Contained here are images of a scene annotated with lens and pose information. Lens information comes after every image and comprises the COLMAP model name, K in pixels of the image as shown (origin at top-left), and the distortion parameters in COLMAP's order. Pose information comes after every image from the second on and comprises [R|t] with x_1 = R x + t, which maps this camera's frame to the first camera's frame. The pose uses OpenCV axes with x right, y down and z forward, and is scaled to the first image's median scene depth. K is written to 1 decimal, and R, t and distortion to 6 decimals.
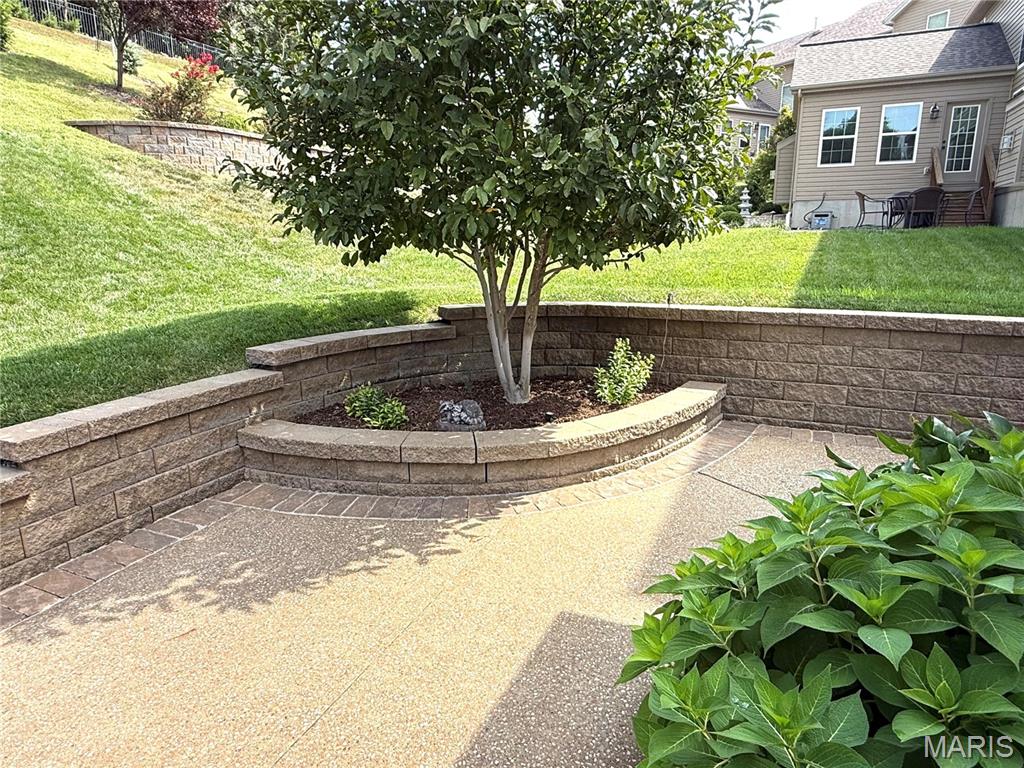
lens RADIAL K [[625.3, 0, 512.0], [0, 625.3, 384.0], [0, 0, 1]] dist [-0.000930, -0.000381]
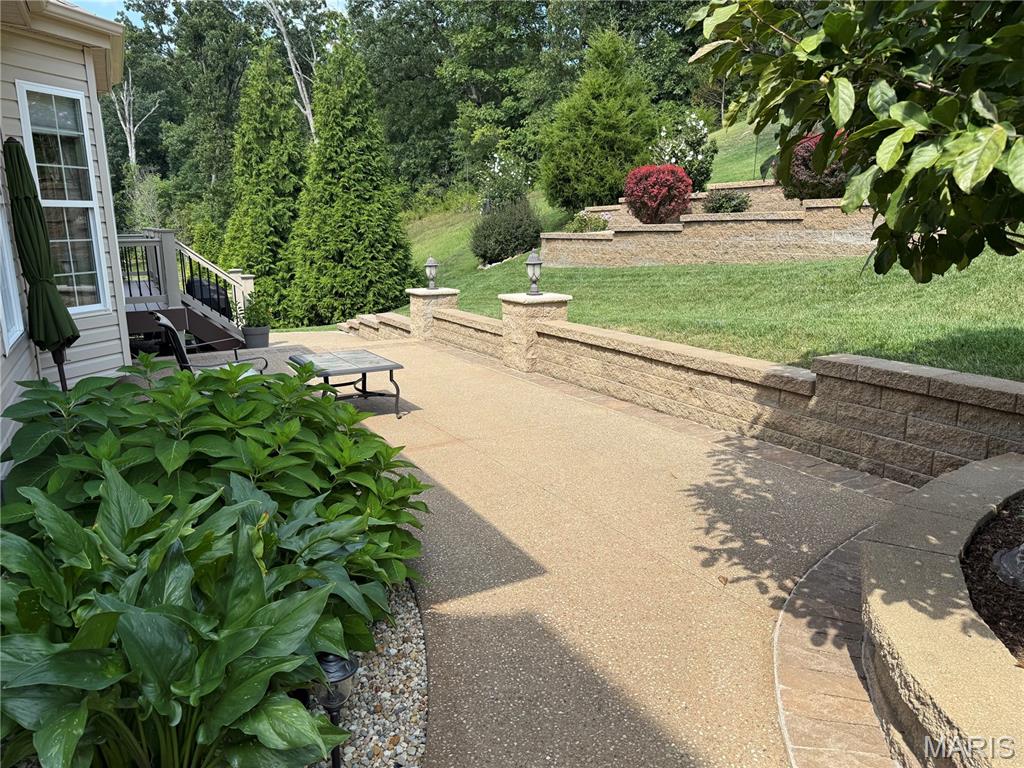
lens RADIAL K [[717.4, 0, 512.0], [0, 717.4, 384.0], [0, 0, 1]] dist [0.000285, 0.000044]
pose [[-0.602403, 0.187517, -0.775853, 0.779547], [-0.169281, 0.919888, 0.353765, -0.270764], [0.780035, 0.344446, -0.522401, 1.162764]]
